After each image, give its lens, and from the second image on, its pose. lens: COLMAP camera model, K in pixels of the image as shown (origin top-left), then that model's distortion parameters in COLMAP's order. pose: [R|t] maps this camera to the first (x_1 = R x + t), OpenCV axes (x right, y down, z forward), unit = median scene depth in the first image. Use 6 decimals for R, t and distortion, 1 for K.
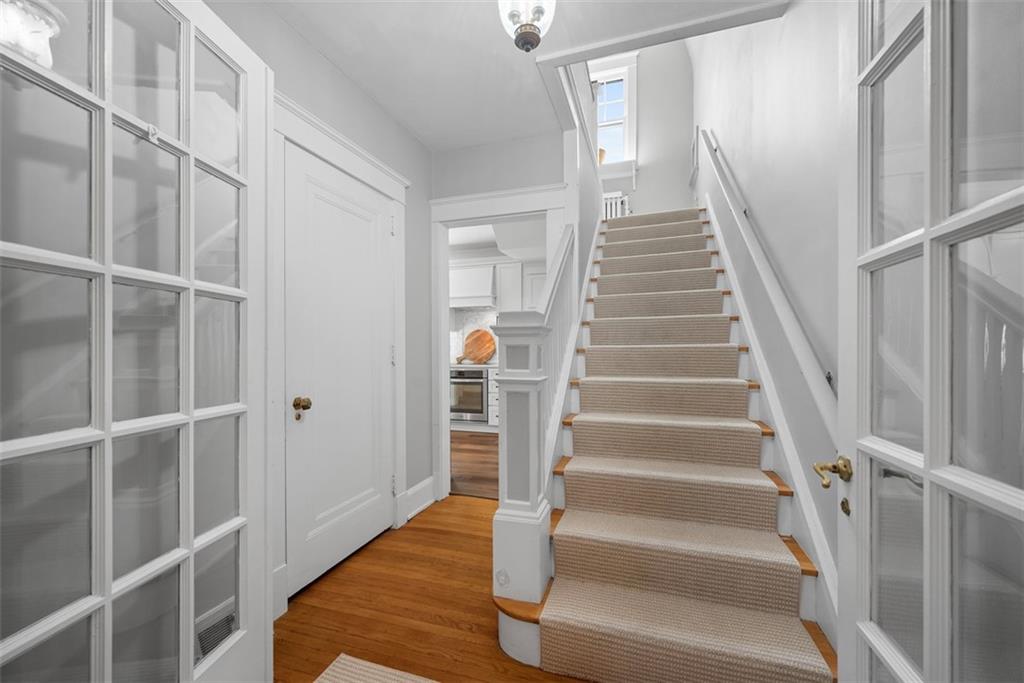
lens RADIAL K [[408.1, 0, 508.1], [0, 408.1, 347.4], [0, 0, 1]] dist [-0.001385, -0.000017]
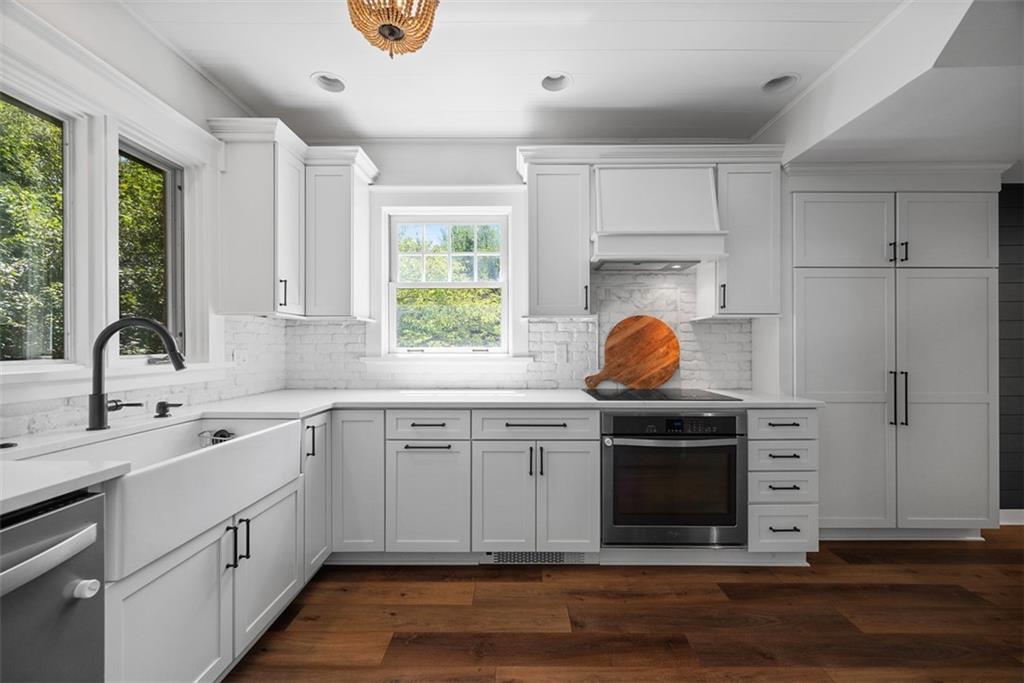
lens RADIAL K [[408.1, 0, 508.1], [0, 408.1, 347.4], [0, 0, 1]] dist [-0.001385, -0.000017]
pose [[0.954388, 0.002065, 0.298563, -0.351733], [-0.002261, 0.999997, 0.000311, -0.008391], [-0.298562, -0.000972, 0.954390, 0.618887]]
